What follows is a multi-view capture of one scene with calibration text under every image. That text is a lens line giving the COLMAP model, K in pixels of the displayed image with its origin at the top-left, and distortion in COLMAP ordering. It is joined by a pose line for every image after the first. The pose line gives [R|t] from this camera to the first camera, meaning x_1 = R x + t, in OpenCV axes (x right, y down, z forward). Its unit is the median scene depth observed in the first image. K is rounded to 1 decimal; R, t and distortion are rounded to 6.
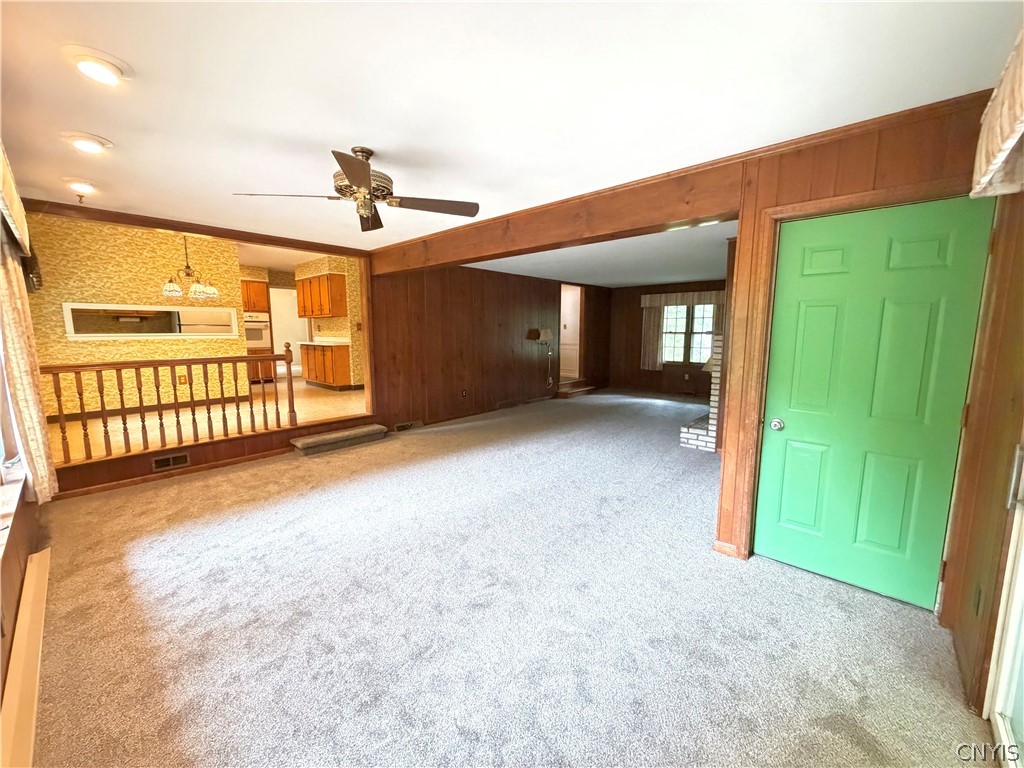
lens RADIAL K [[407.3, 0, 508.5], [0, 407.3, 385.4], [0, 0, 1]] dist [-0.000348, -0.000440]
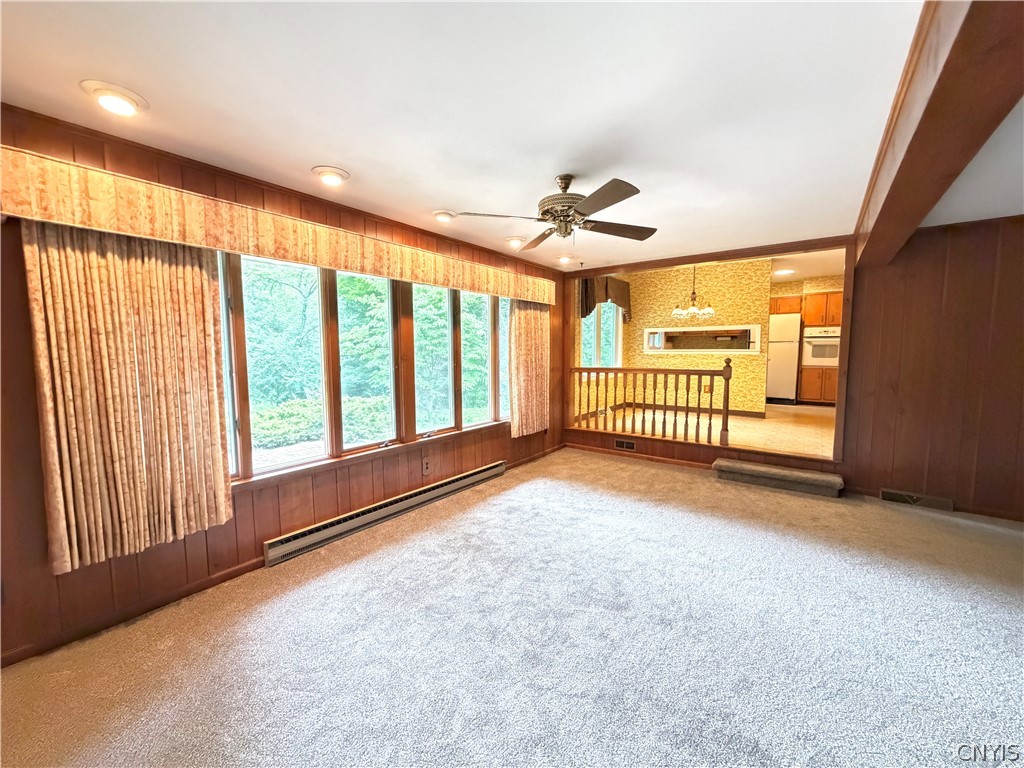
lens RADIAL K [[407.3, 0, 510.3], [0, 407.3, 384.6], [0, 0, 1]] dist [-0.000348, -0.000440]
pose [[0.099425, 0.085701, -0.991348, 0.367656], [-0.131692, 0.988653, 0.072260, -0.045406], [0.986292, 0.123368, 0.109583, 0.395545]]
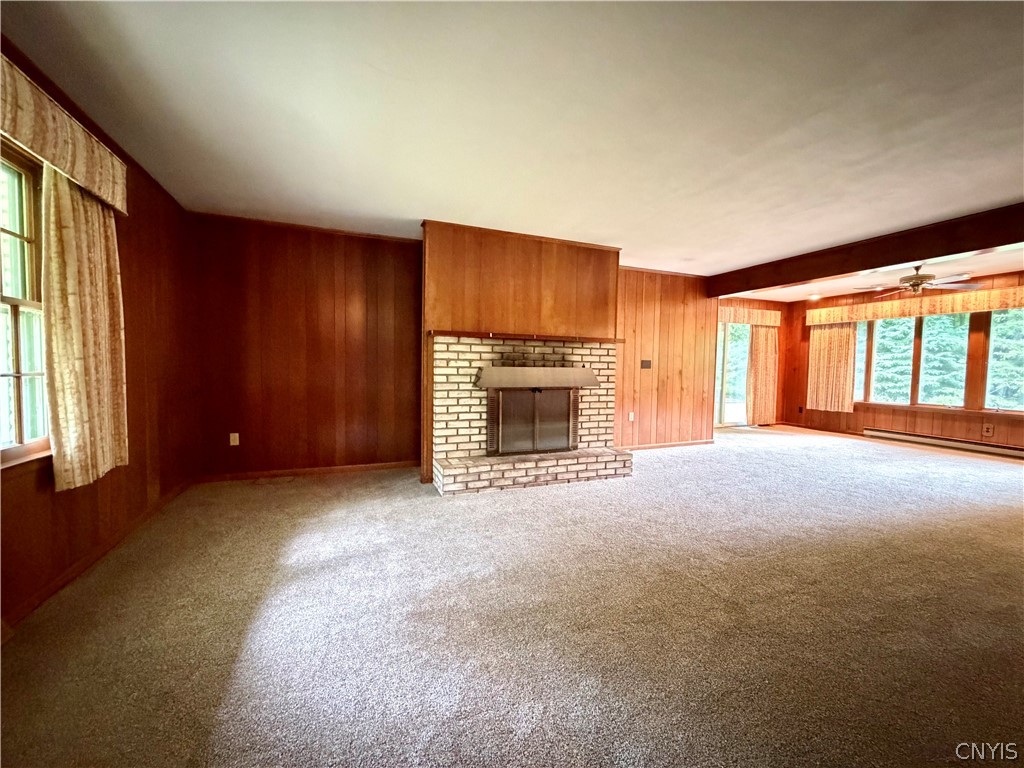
lens RADIAL K [[407.3, 0, 508.9], [0, 407.3, 383.5], [0, 0, 1]] dist [-0.000348, -0.000440]
pose [[-0.901770, -0.033656, 0.430903, 0.326285], [0.043460, 0.984850, 0.167874, -0.201356], [-0.430025, 0.170111, -0.886646, 1.967922]]
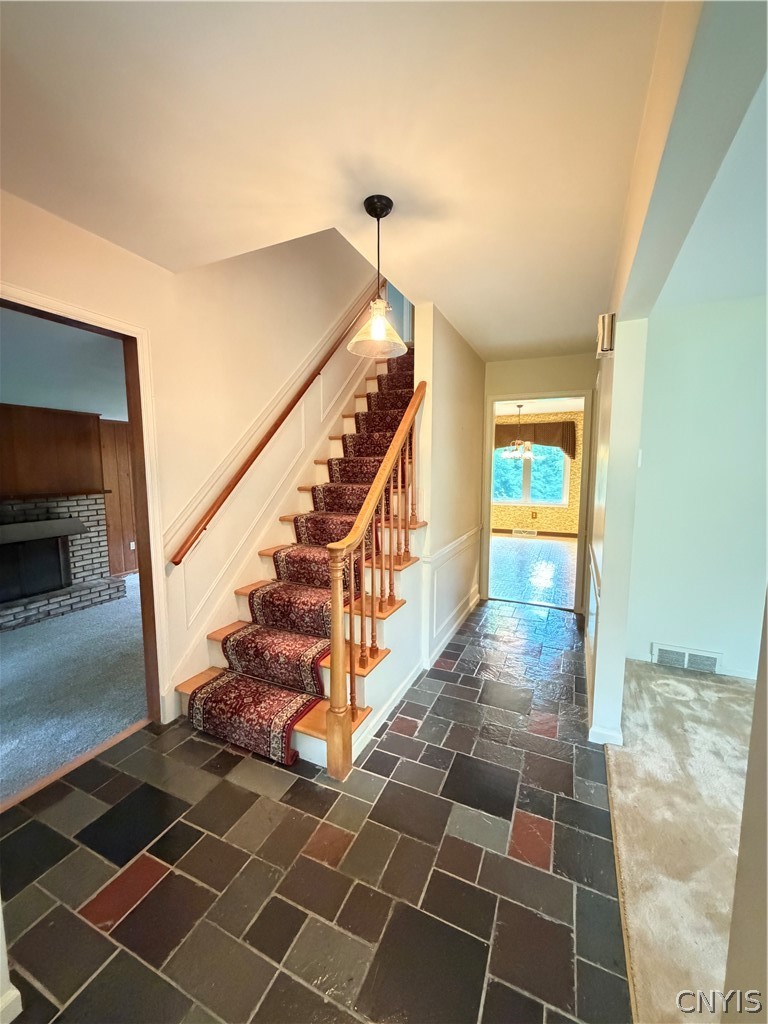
lens RADIAL K [[407.3, 0, 385.8], [0, 407.3, 508.5], [0, 0, 1]] dist [-0.000348, -0.000440]
pose [[-0.951064, 0.033087, -0.307218, 0.106041], [-0.040568, 0.972273, 0.230301, -0.380873], [0.306320, 0.231495, -0.923352, 2.332214]]
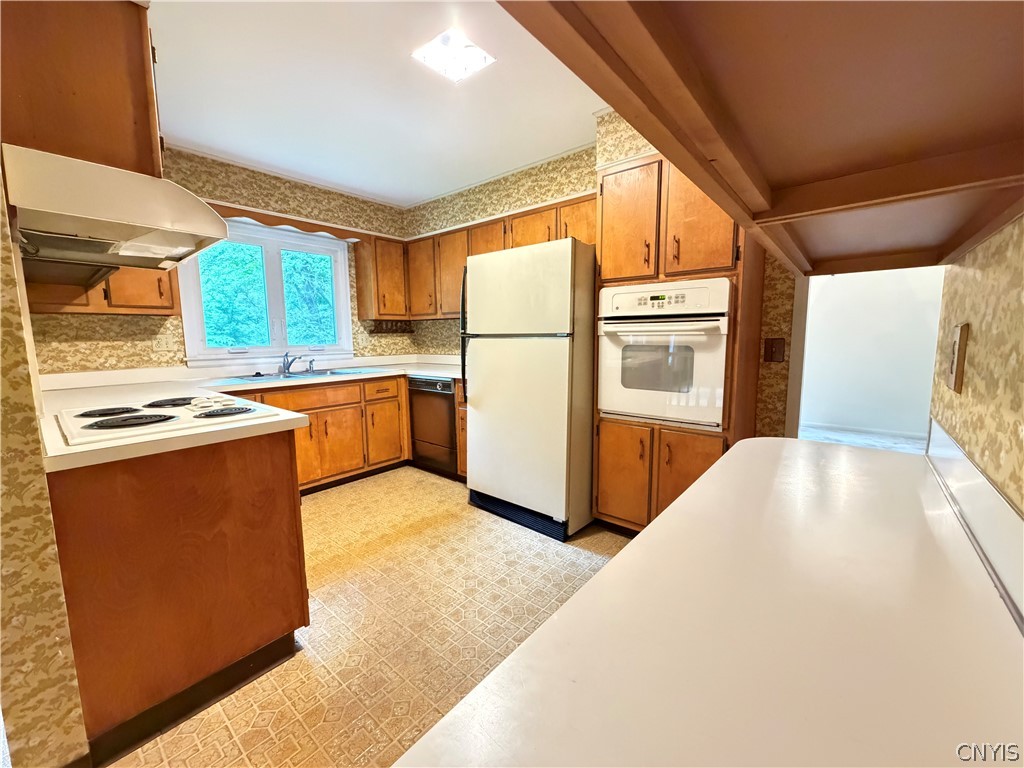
lens RADIAL K [[407.3, 0, 510.0], [0, 407.3, 384.1], [0, 0, 1]] dist [-0.000348, -0.000440]
pose [[0.048976, 0.117662, -0.991845, -0.674145], [-0.123494, 0.986131, 0.110886, -0.237147], [0.991136, 0.117056, 0.062827, 1.603357]]
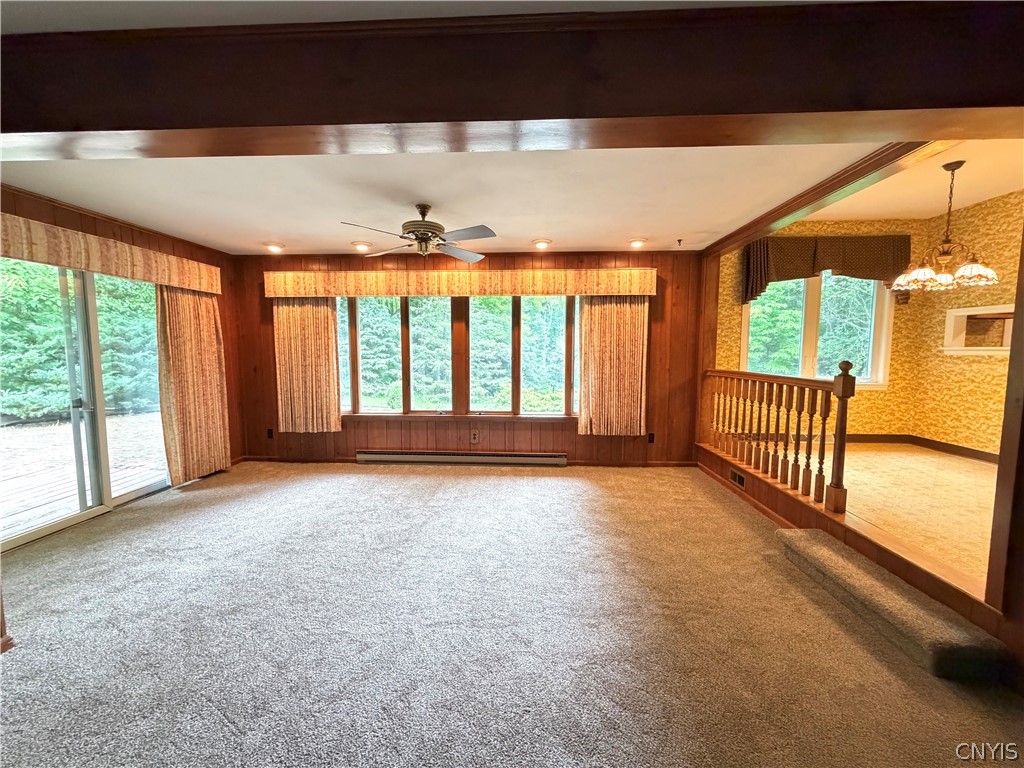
lens RADIAL K [[407.3, 0, 508.1], [0, 407.3, 384.1], [0, 0, 1]] dist [-0.000348, -0.000440]
pose [[-0.766666, 0.054940, -0.639692, 0.157221], [-0.087928, 0.977960, 0.189373, -0.138661], [0.635997, 0.201433, -0.744938, 1.130749]]
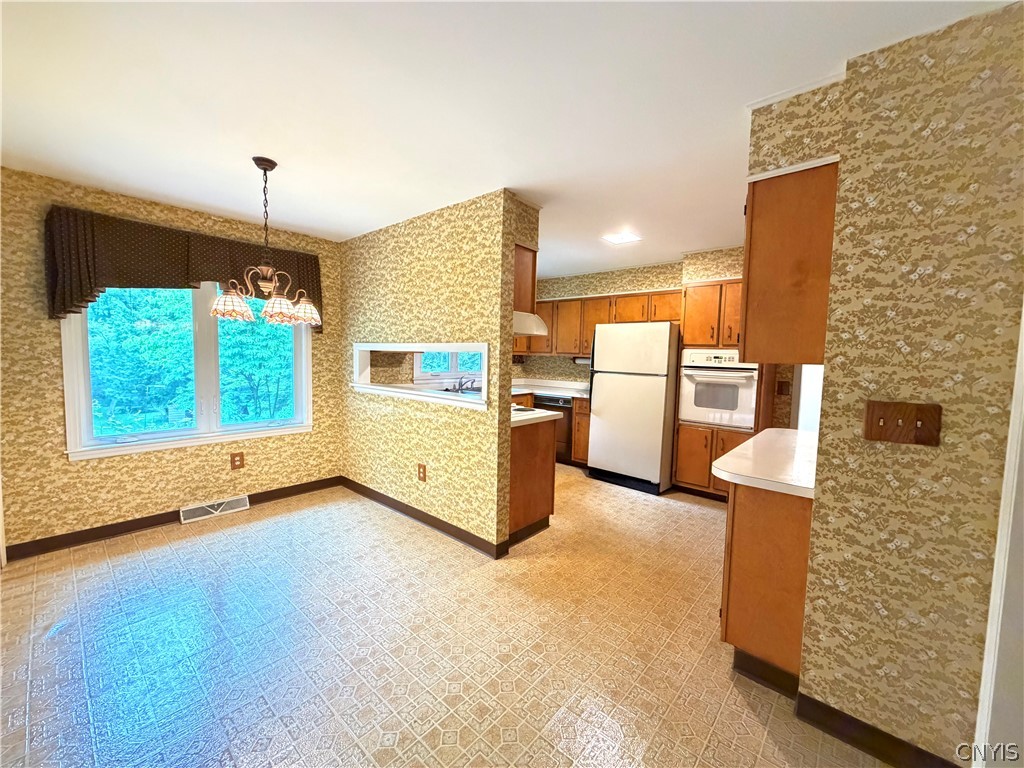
lens RADIAL K [[407.3, 0, 510.5], [0, 407.3, 383.5], [0, 0, 1]] dist [-0.000348, -0.000440]
pose [[0.023494, 0.071546, -0.997161, -0.308091], [-0.158567, 0.985076, 0.066943, -0.238664], [0.987069, 0.156544, 0.034488, 1.346313]]
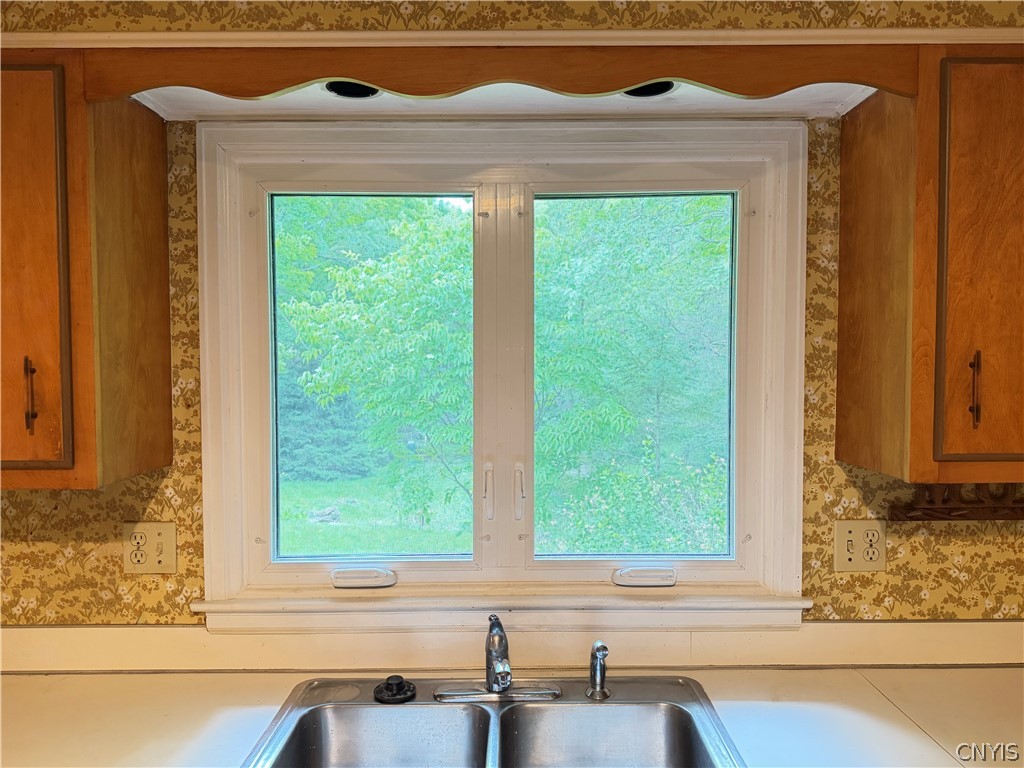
lens RADIAL K [[713.3, 0, 518.0], [0, 713.3, 389.2], [0, 0, 1]] dist [0.049976, -0.061884]
pose [[-0.728549, 0.029628, -0.684353, -1.211377], [-0.090163, 0.986224, 0.138683, -0.300769], [0.679034, 0.162741, -0.715841, 1.460900]]
